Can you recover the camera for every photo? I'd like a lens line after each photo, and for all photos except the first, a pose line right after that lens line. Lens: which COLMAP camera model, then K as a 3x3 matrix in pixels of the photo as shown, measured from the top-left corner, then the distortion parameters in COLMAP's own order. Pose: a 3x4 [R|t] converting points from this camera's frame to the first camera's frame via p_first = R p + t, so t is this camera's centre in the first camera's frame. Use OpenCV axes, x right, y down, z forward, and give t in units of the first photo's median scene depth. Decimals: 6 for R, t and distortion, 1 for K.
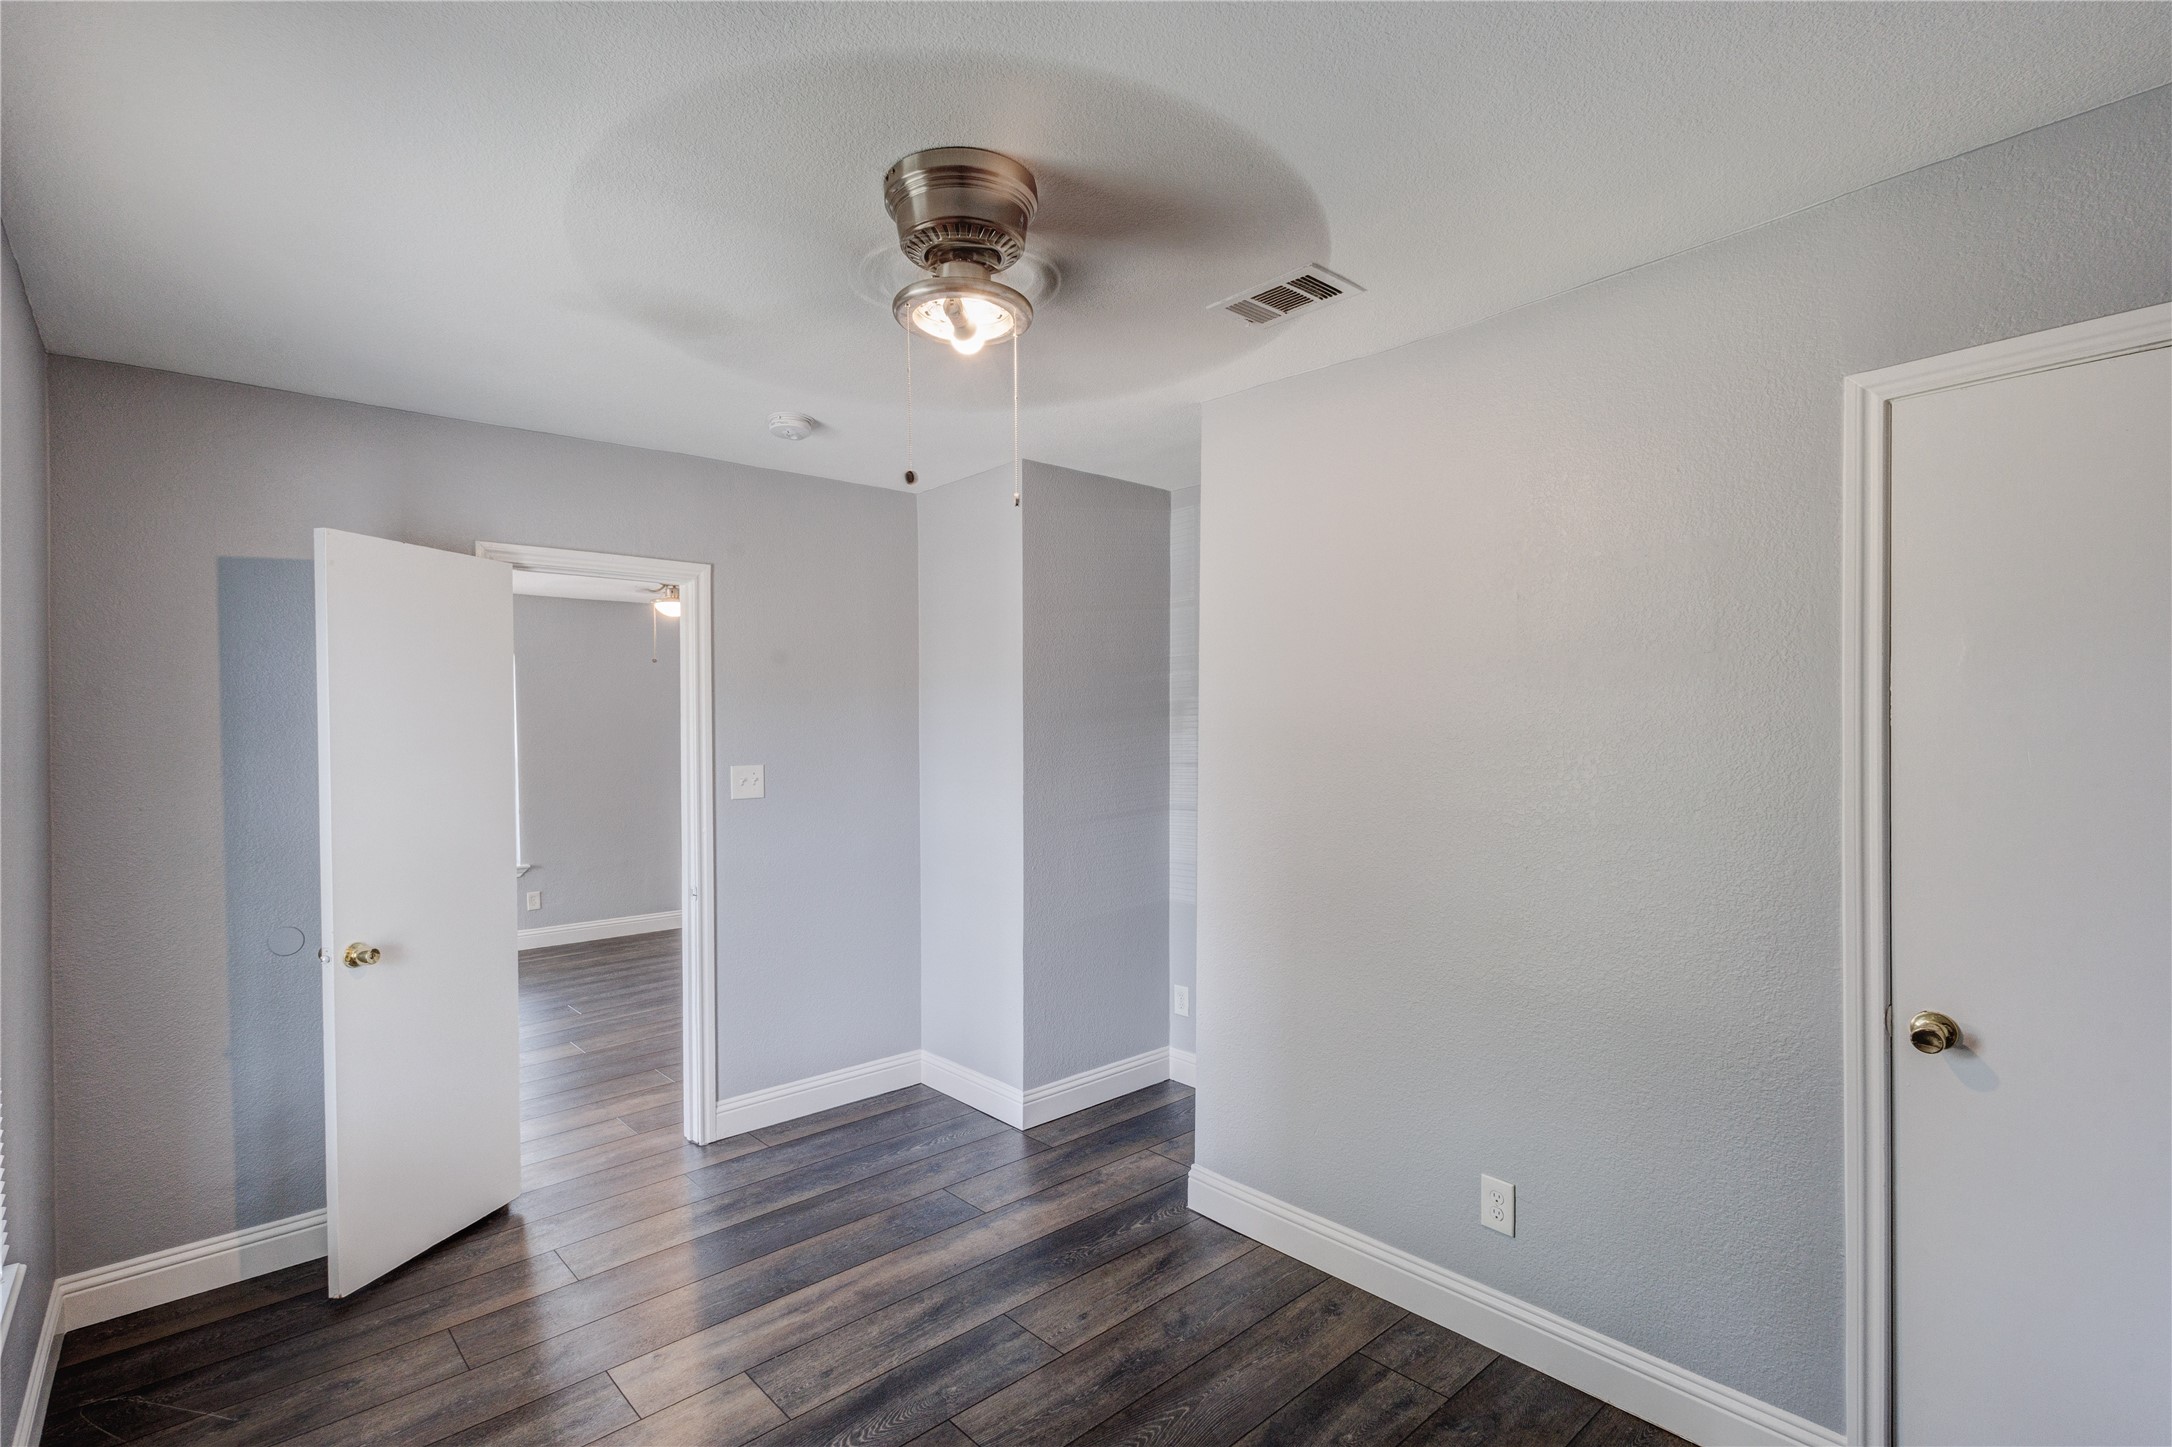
lens RADIAL K [[999.9, 0, 1086.3], [0, 999.9, 727.6], [0, 0, 1]] dist [0.001934, -0.001435]
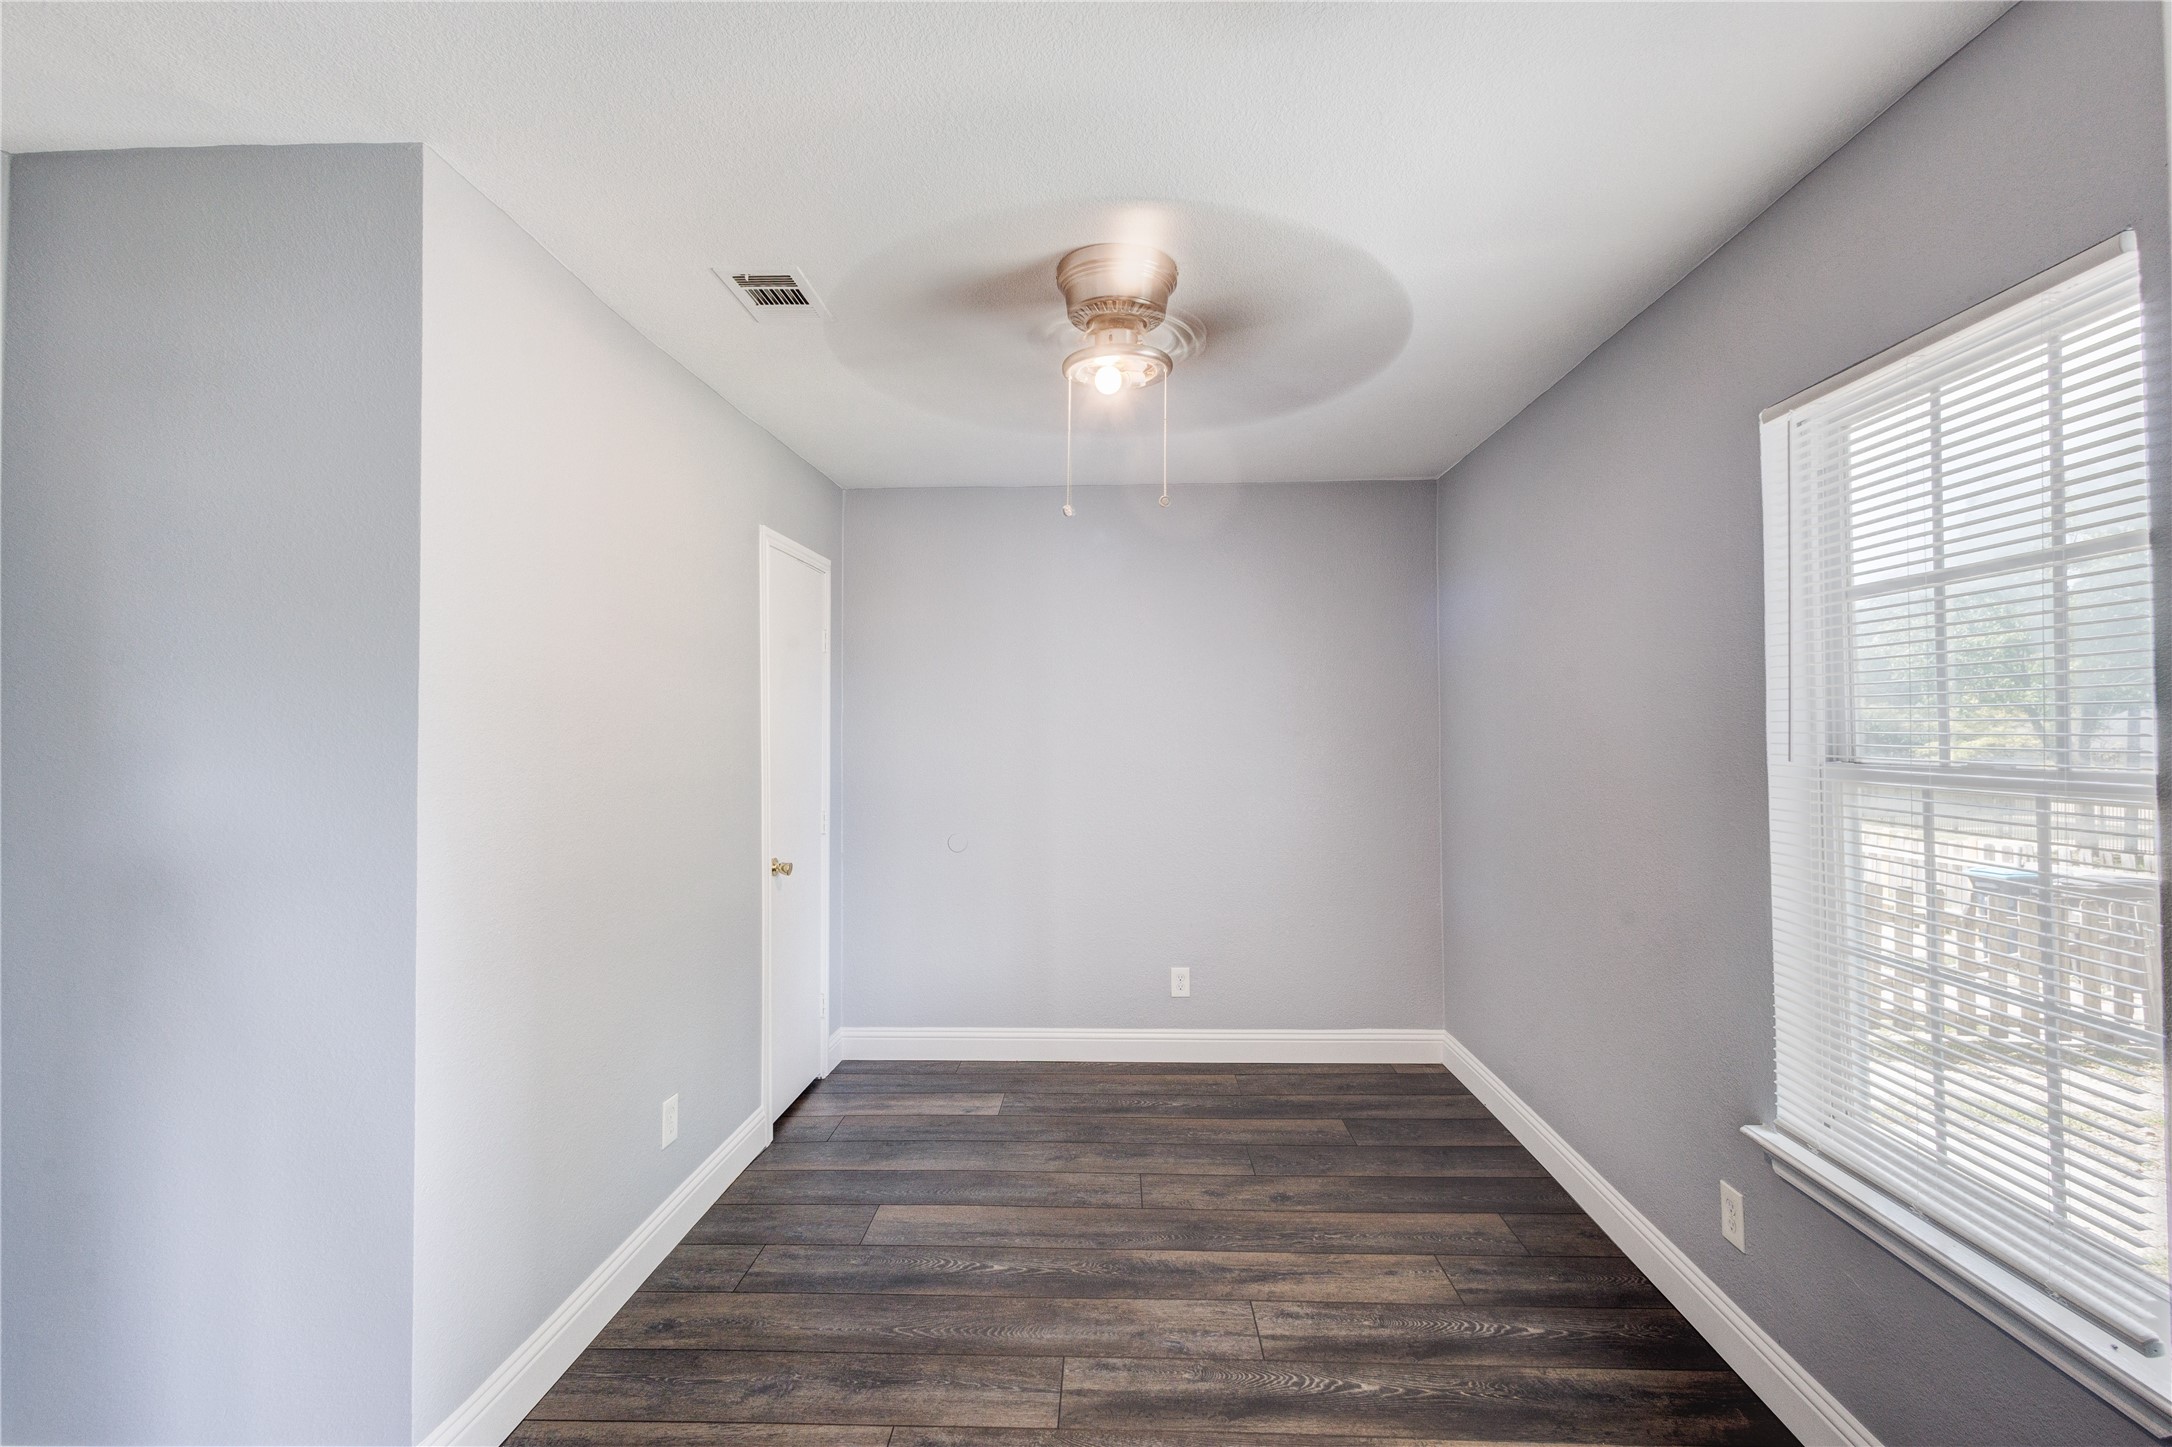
lens RADIAL K [[999.9, 0, 1086.3], [0, 999.9, 727.6], [0, 0, 1]] dist [0.001934, -0.001435]
pose [[-0.723824, 0.026943, 0.689458, -0.754036], [0.008832, 0.999517, -0.029788, 0.066036], [-0.689928, -0.015471, -0.723713, 1.543977]]
